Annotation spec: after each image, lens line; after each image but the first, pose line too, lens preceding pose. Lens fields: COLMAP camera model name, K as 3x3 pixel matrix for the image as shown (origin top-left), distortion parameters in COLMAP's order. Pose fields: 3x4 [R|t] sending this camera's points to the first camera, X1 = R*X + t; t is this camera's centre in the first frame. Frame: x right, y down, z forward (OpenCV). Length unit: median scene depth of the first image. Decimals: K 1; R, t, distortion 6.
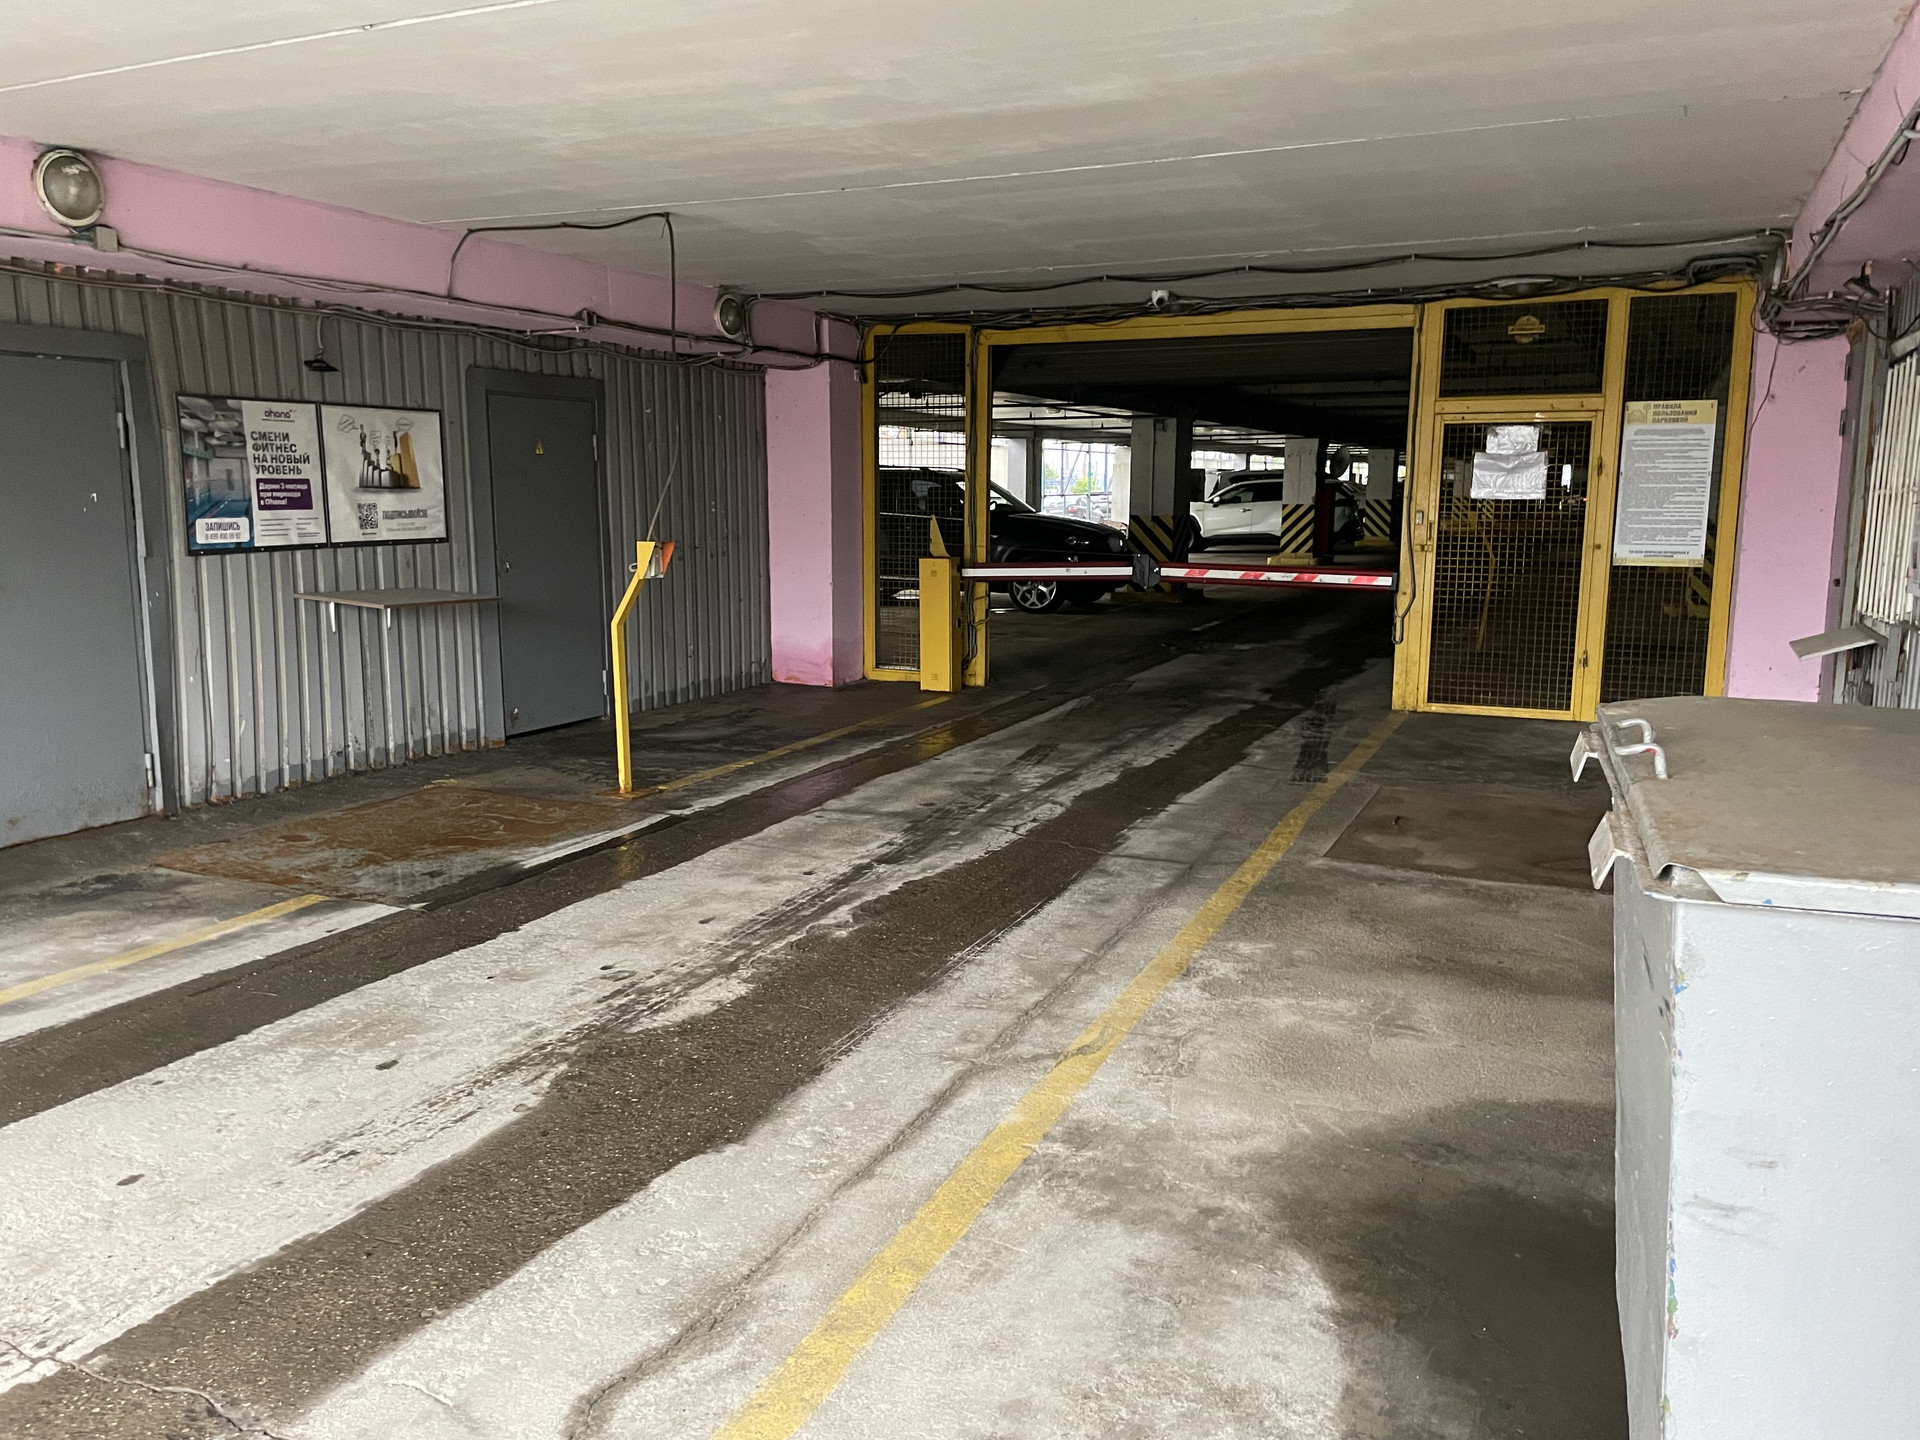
lens RADIAL K [[1507.0, 0, 960.0], [0, 1507.0, 720.0], [0, 0, 1]] dist [0.101920, -0.133511]
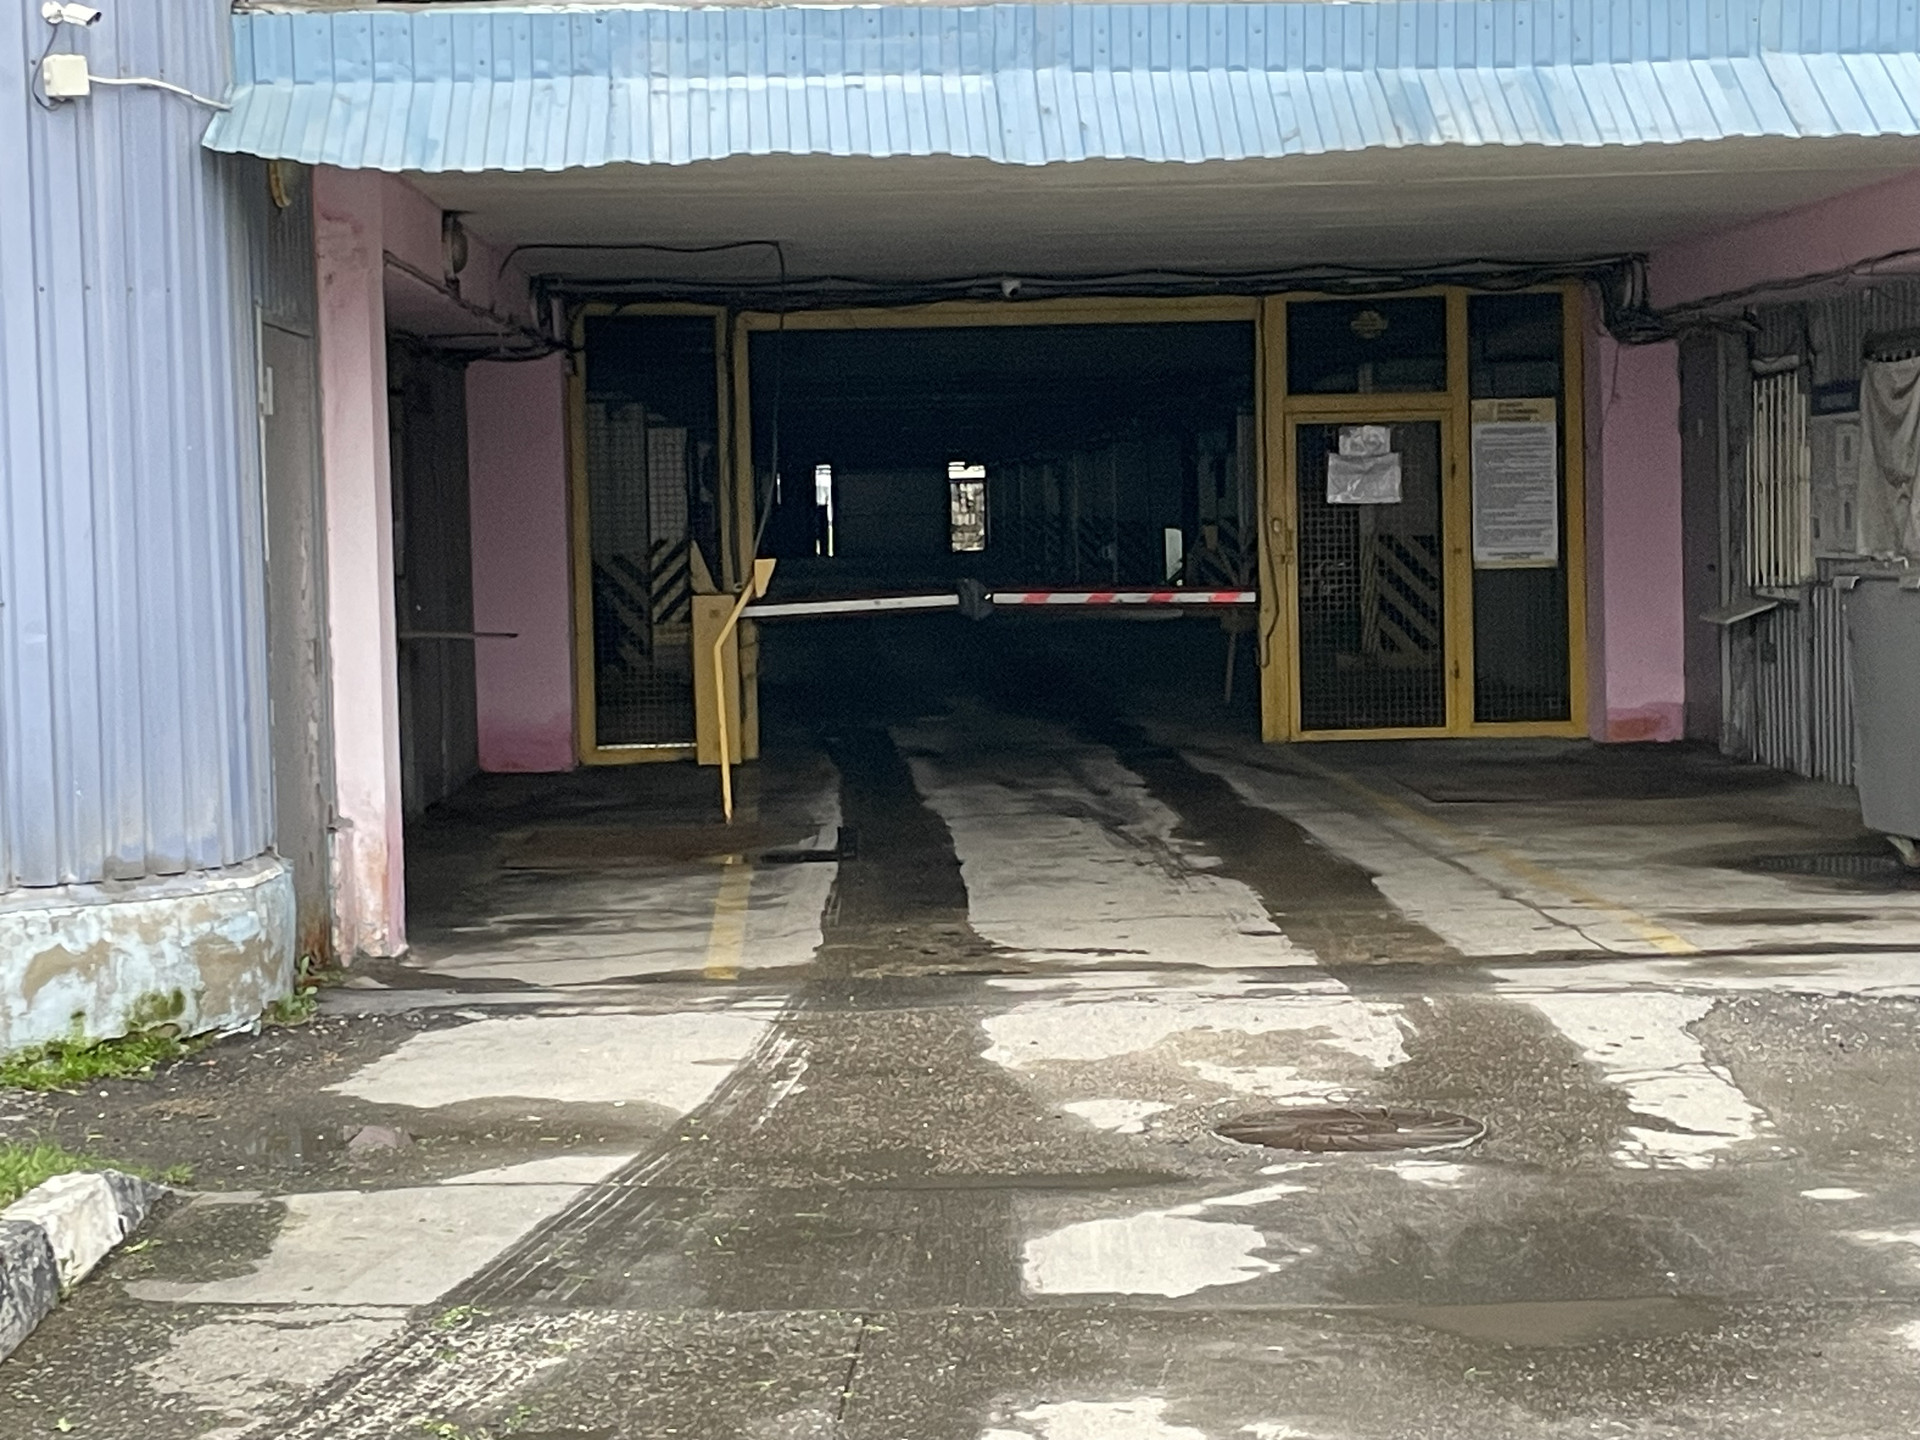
lens RADIAL K [[4437.8, 0, 960.0], [0, 4437.8, 720.0], [0, 0, 1]] dist [0.210577, -0.065051]
pose [[0.880268, -0.047554, 0.472088, -1.141328], [0.099379, 0.991375, -0.085442, 0.192233], [-0.463953, 0.122127, 0.877401, -1.241355]]
